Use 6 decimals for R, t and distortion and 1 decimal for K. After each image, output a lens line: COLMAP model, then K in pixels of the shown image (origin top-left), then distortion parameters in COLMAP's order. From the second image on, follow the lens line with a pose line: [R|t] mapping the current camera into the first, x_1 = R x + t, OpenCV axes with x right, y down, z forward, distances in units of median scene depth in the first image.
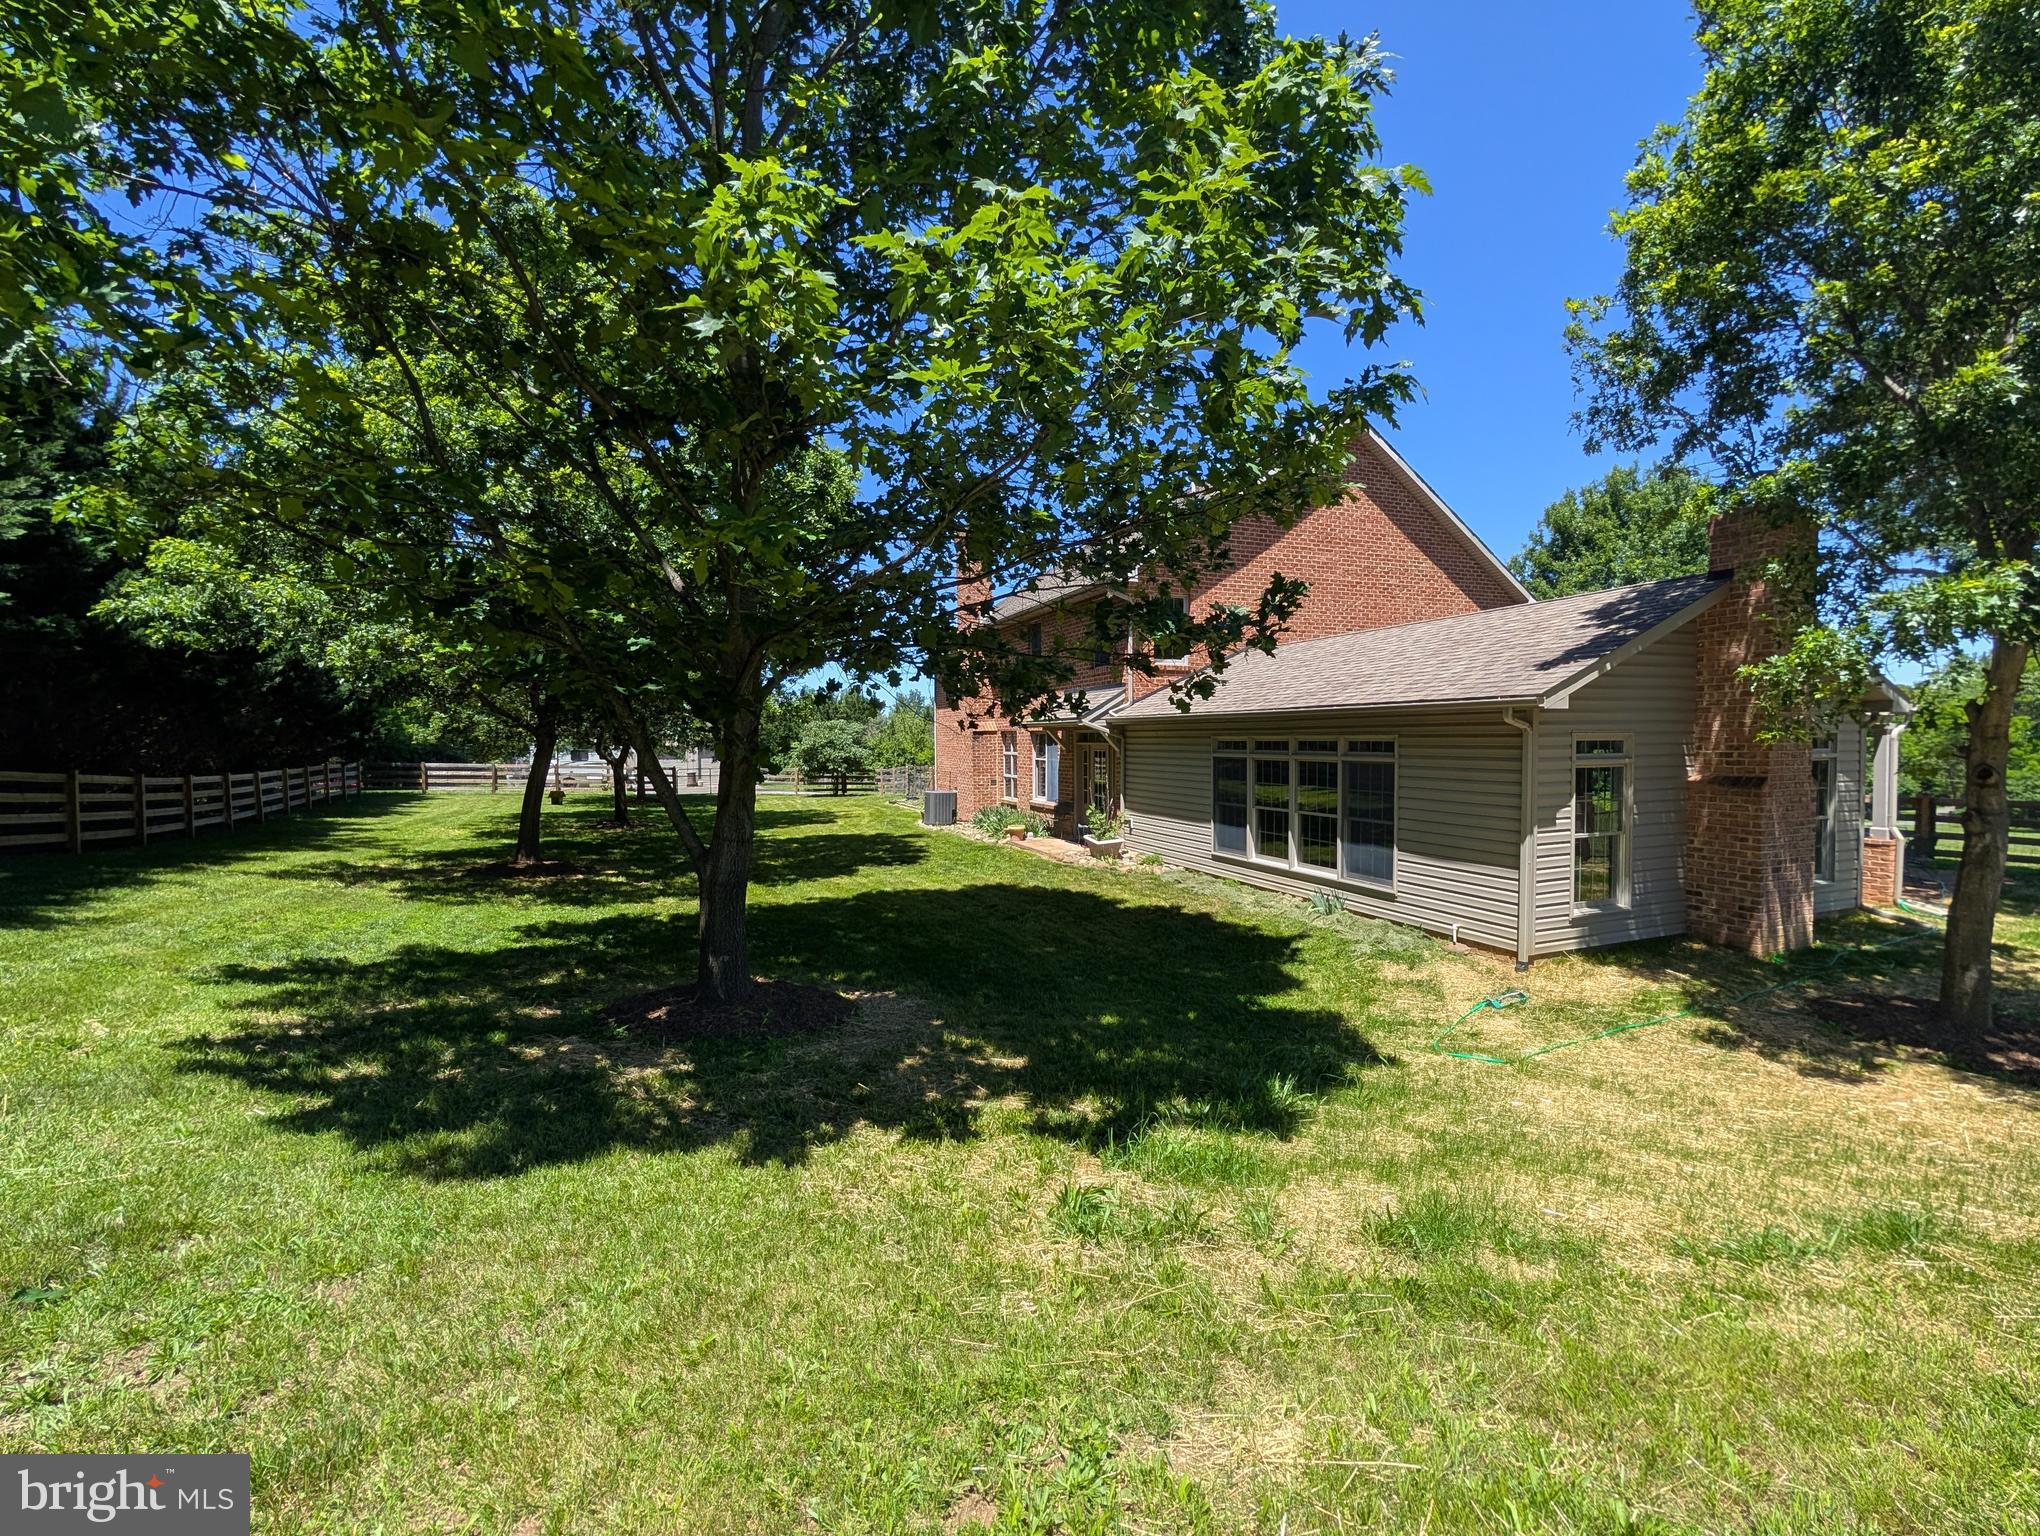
lens RADIAL K [[711.3, 0, 1021.1], [0, 711.3, 745.1], [0, 0, 1]] dist [0.010290, -0.000144]
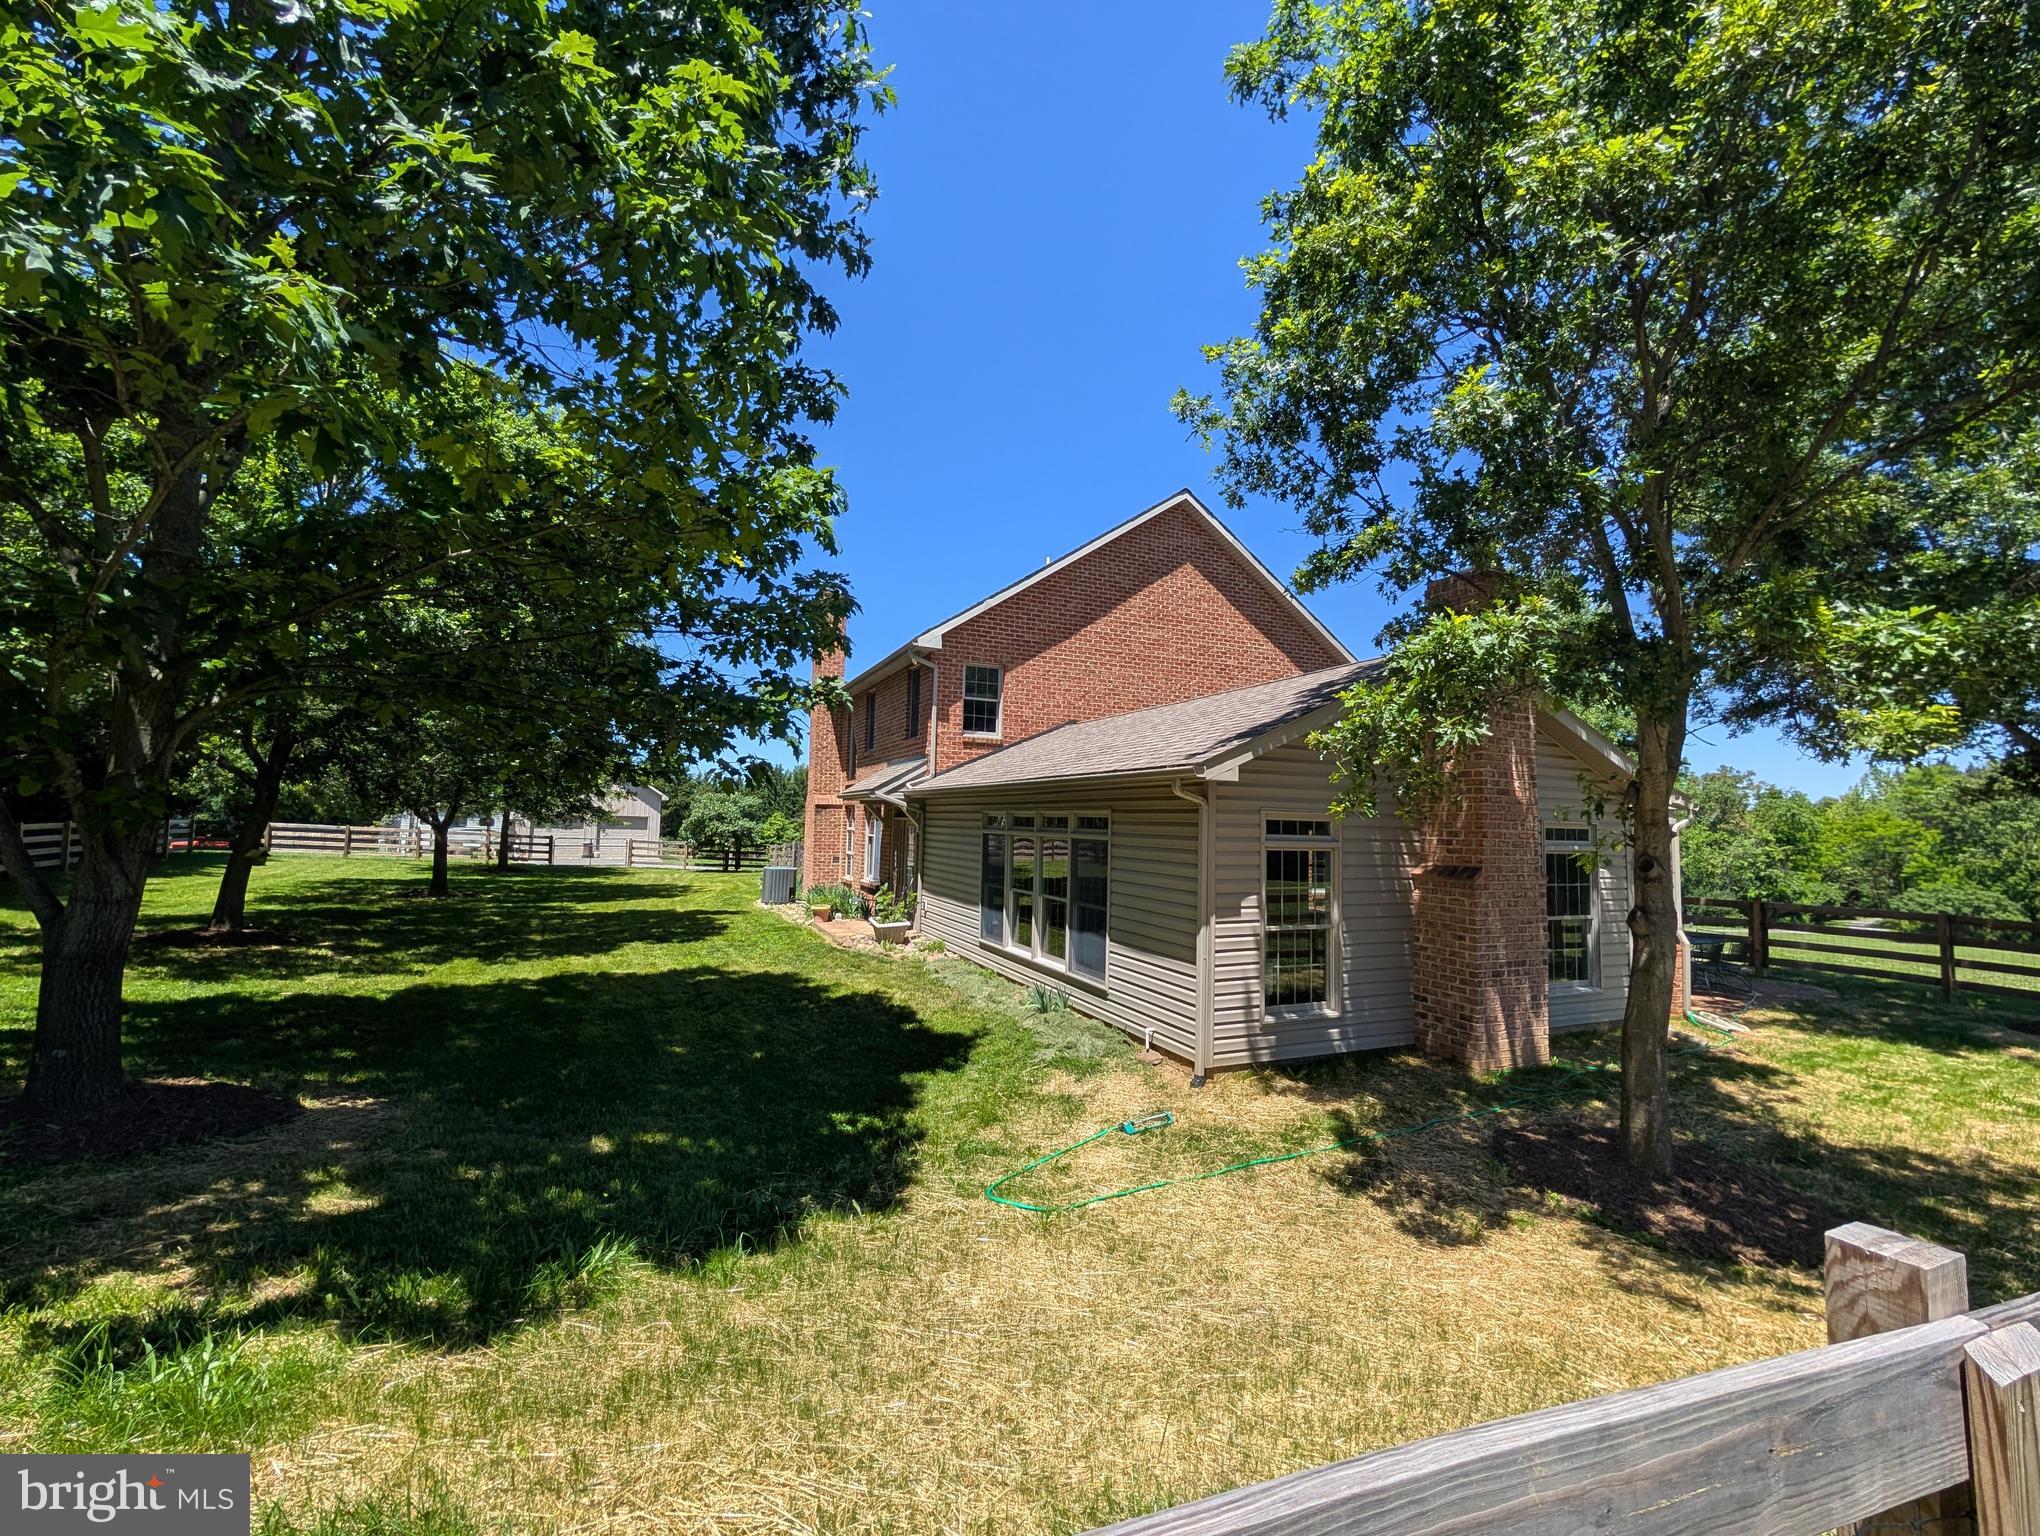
lens RADIAL K [[703.4, 0, 1020.0], [0, 703.4, 768.0], [0, 0, 1]] dist [0.006710, 0.000019]
pose [[0.999256, 0.033127, 0.019765, 0.446402], [-0.031245, 0.995546, -0.088945, 0.017414], [-0.022624, 0.088261, 0.995840, 0.128295]]
